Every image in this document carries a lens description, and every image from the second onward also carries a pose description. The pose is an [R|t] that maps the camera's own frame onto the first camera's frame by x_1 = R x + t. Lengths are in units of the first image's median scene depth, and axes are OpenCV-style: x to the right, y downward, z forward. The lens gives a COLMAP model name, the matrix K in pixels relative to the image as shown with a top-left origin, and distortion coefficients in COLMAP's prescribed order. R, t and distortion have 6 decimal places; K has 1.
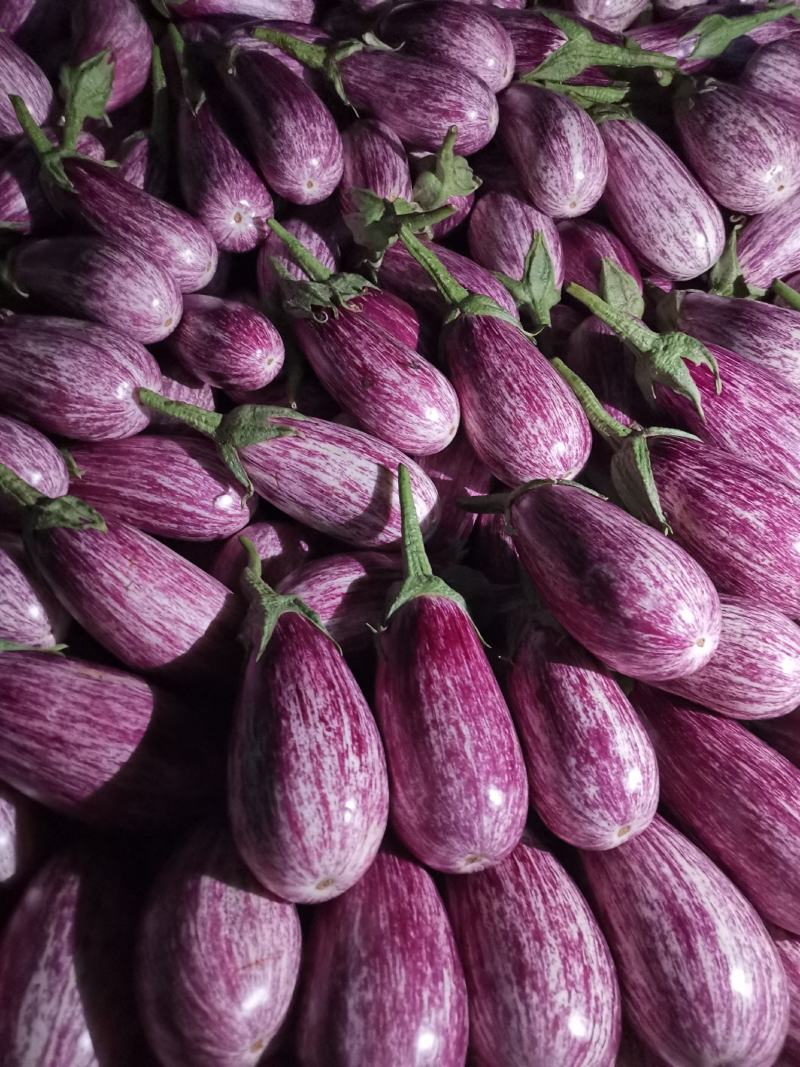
lens RADIAL K [[853.8, 0, 400.0], [0, 853.8, 533.5], [0, 0, 1]] dist [0.028840, 0.004461]
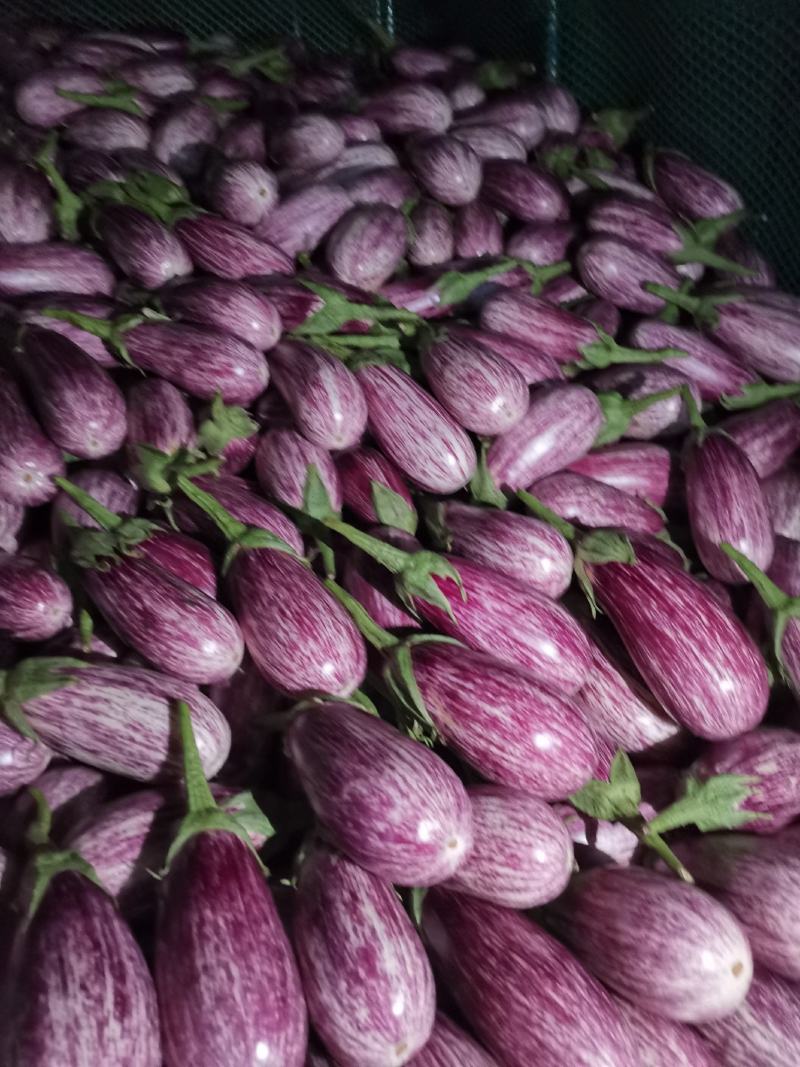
lens RADIAL K [[853.8, 0, 400.0], [0, 853.8, 533.5], [0, 0, 1]] dist [0.028840, 0.004461]
pose [[0.986124, -0.098428, 0.133680, 0.144297], [0.122784, 0.974407, -0.188293, -0.048050], [-0.111726, 0.202094, 0.972972, -0.100649]]
